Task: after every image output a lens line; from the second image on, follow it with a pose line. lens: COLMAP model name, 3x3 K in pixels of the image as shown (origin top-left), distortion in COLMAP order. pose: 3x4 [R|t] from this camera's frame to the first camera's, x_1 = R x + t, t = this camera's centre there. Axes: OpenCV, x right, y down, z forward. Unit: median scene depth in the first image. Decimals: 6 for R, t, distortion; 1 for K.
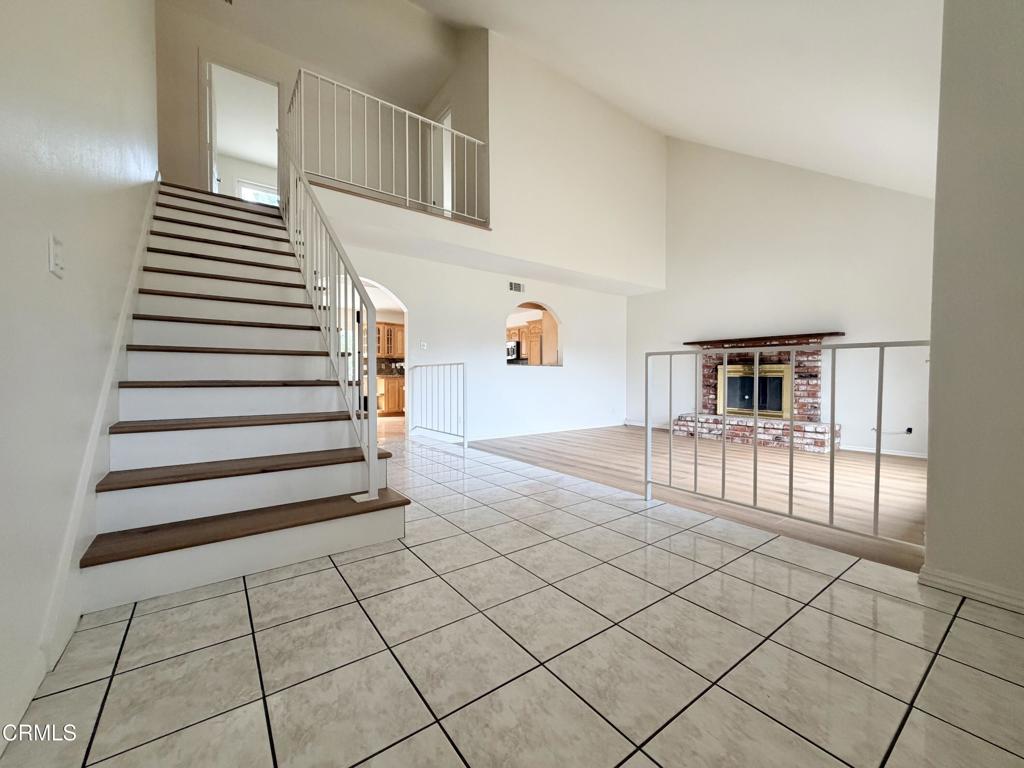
lens RADIAL K [[410.7, 0, 510.5], [0, 410.7, 383.4], [0, 0, 1]] dist [-0.000666, -0.000017]
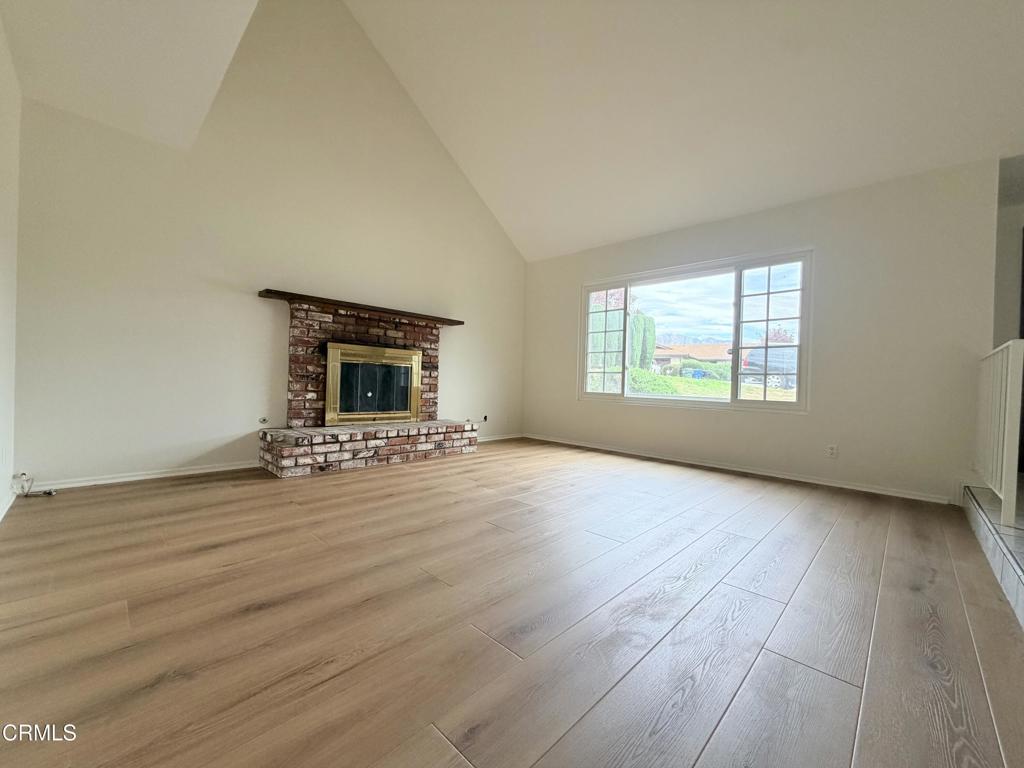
lens RADIAL K [[410.7, 0, 510.6], [0, 410.7, 385.0], [0, 0, 1]] dist [-0.000666, -0.000017]
pose [[-0.161140, -0.011033, 0.986870, -0.131843], [-0.012070, 0.999885, 0.009208, 0.009527], [-0.986858, -0.010427, -0.161254, 0.928388]]
